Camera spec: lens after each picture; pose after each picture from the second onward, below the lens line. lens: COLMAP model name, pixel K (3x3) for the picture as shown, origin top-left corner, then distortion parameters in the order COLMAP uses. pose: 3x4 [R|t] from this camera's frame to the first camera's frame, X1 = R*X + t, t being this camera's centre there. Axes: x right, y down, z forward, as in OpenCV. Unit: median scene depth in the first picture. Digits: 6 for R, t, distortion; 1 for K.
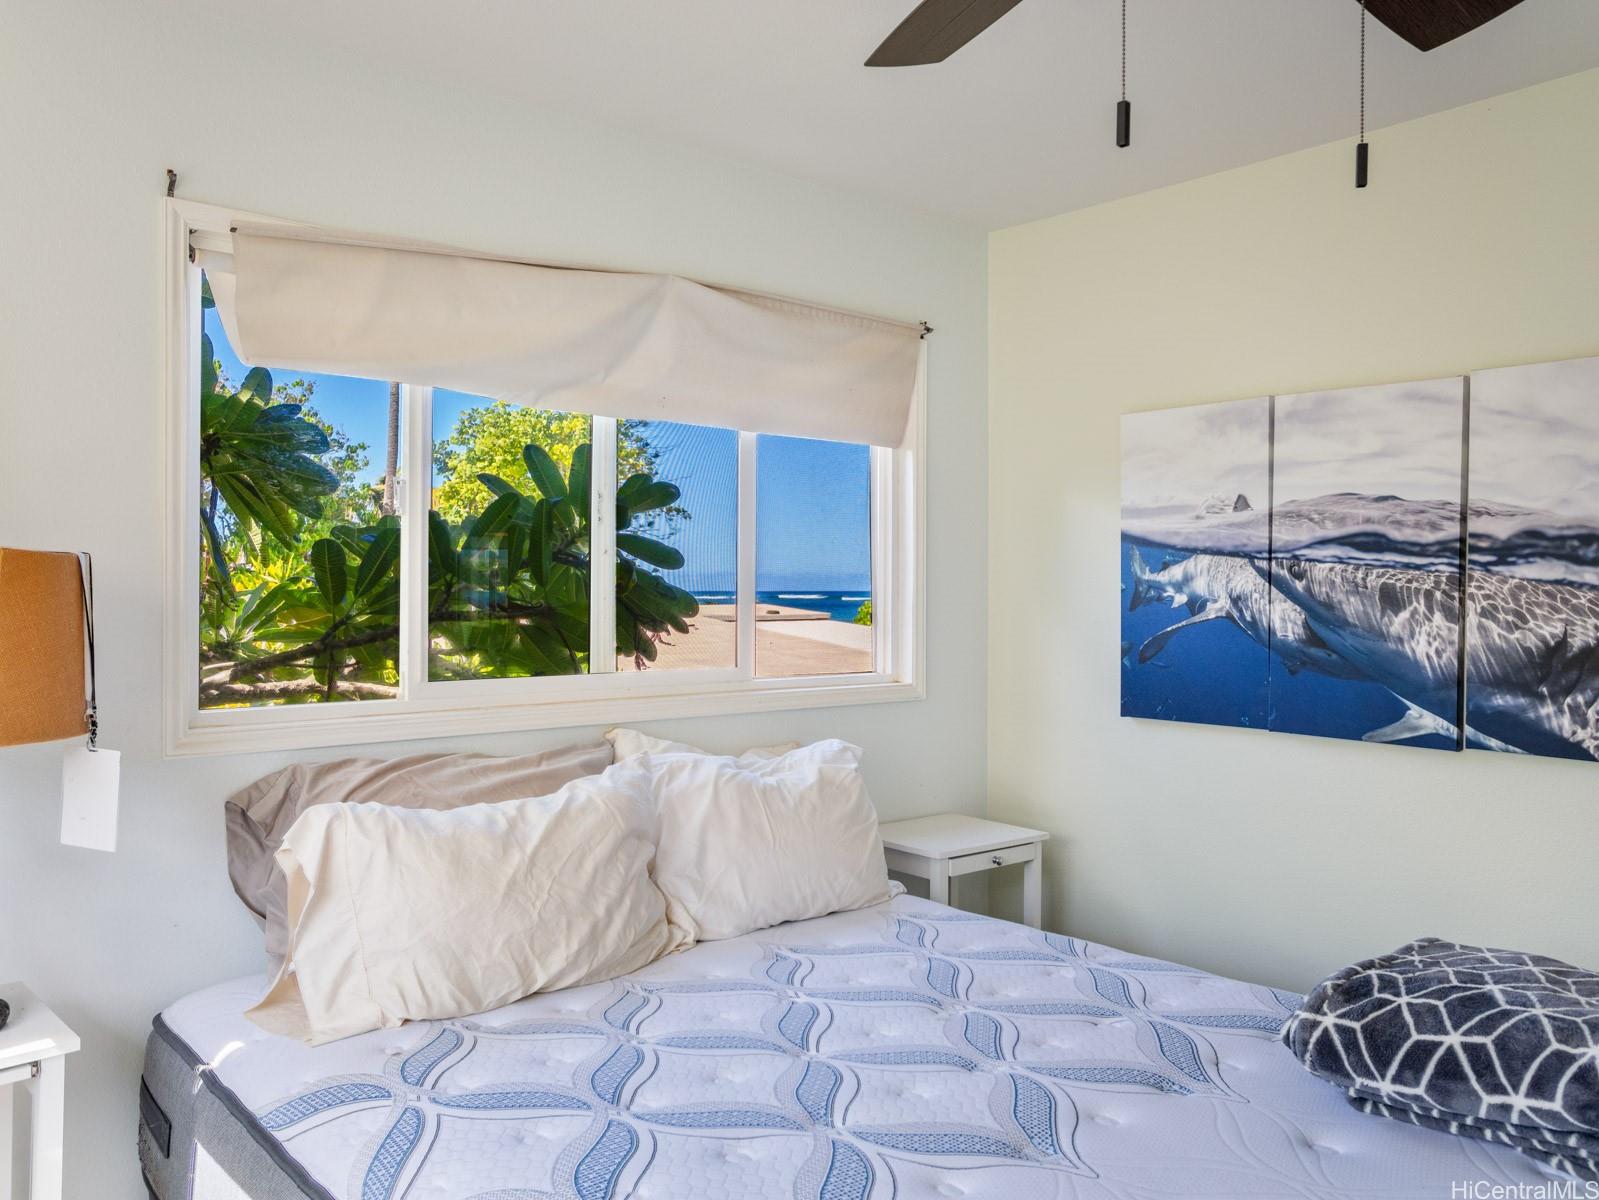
lens RADIAL K [[1292.4, 0, 799.5], [0, 1292.4, 600.0], [0, 0, 1]] dist [0.001764, 0.000750]
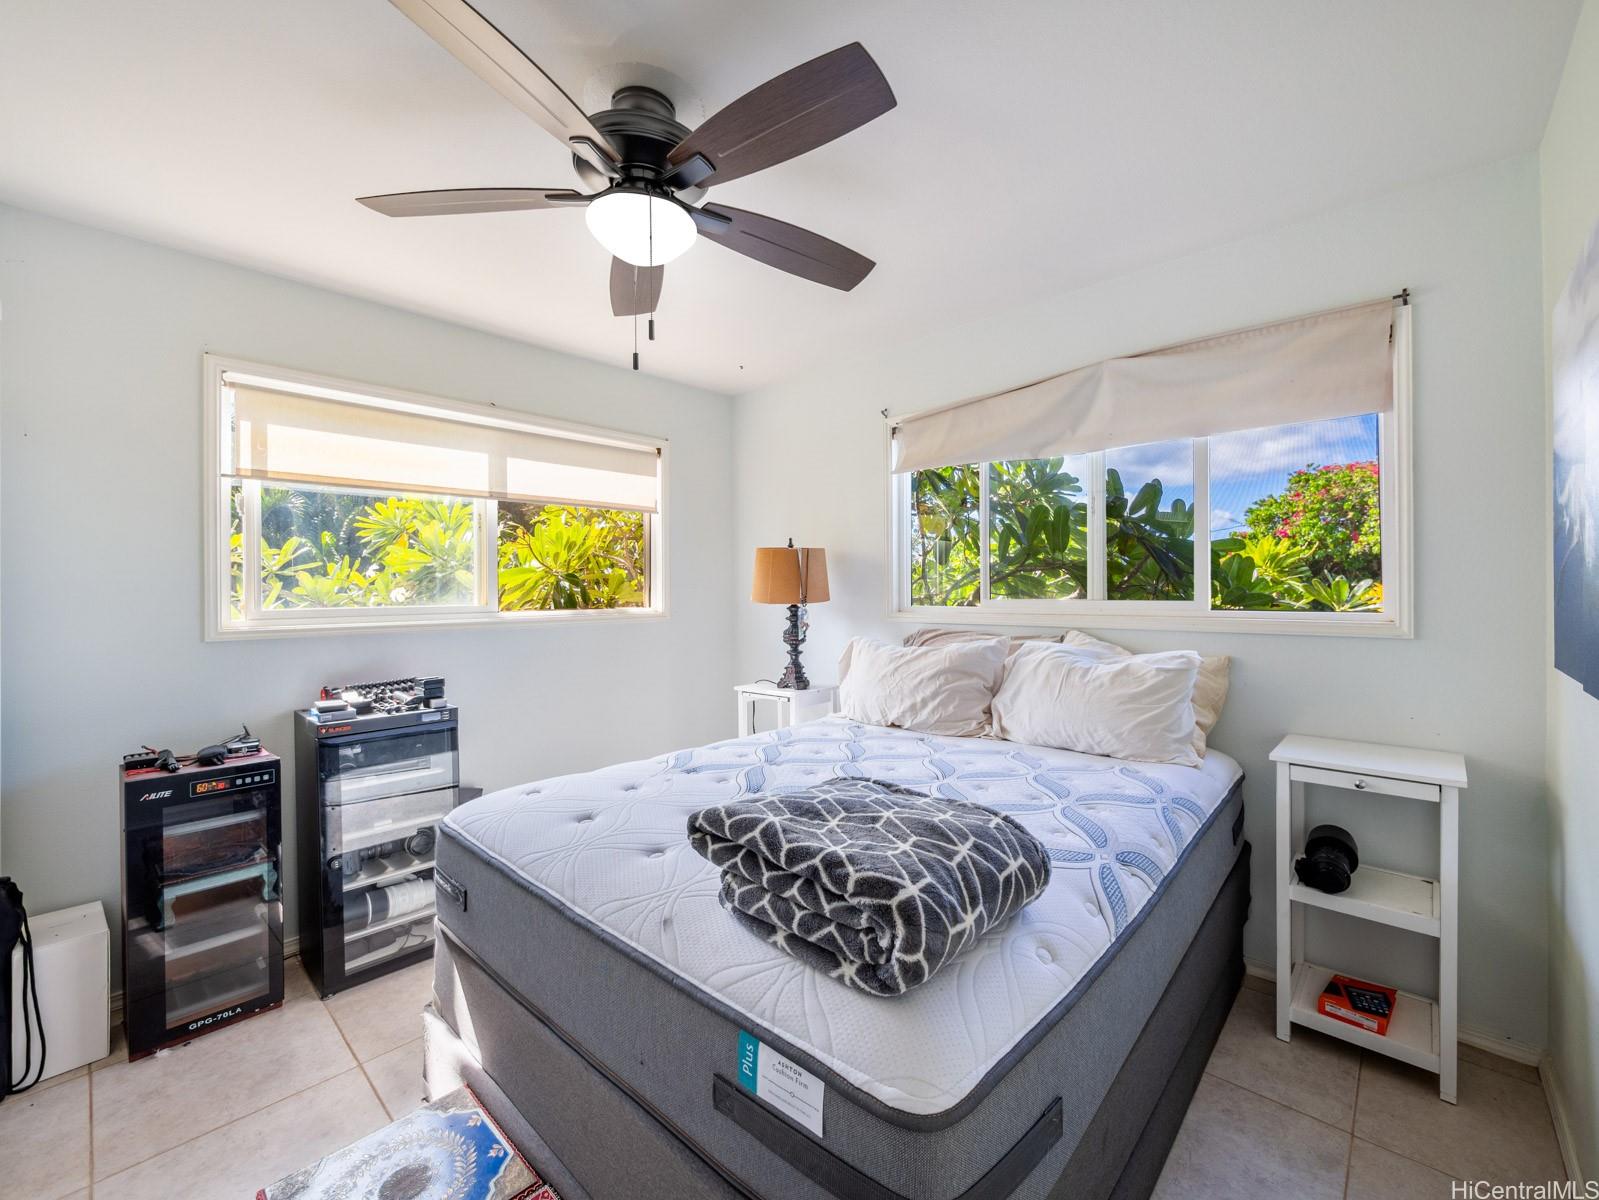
lens RADIAL K [[665.6, 0, 799.5], [0, 665.6, 600.0], [0, 0, 1]] dist [-0.000653, -0.000066]
pose [[0.102813, 0.017828, -0.994541, 0.828964], [0.000468, 0.999838, 0.017971, 0.046760], [0.994701, -0.002313, 0.102788, 0.602586]]
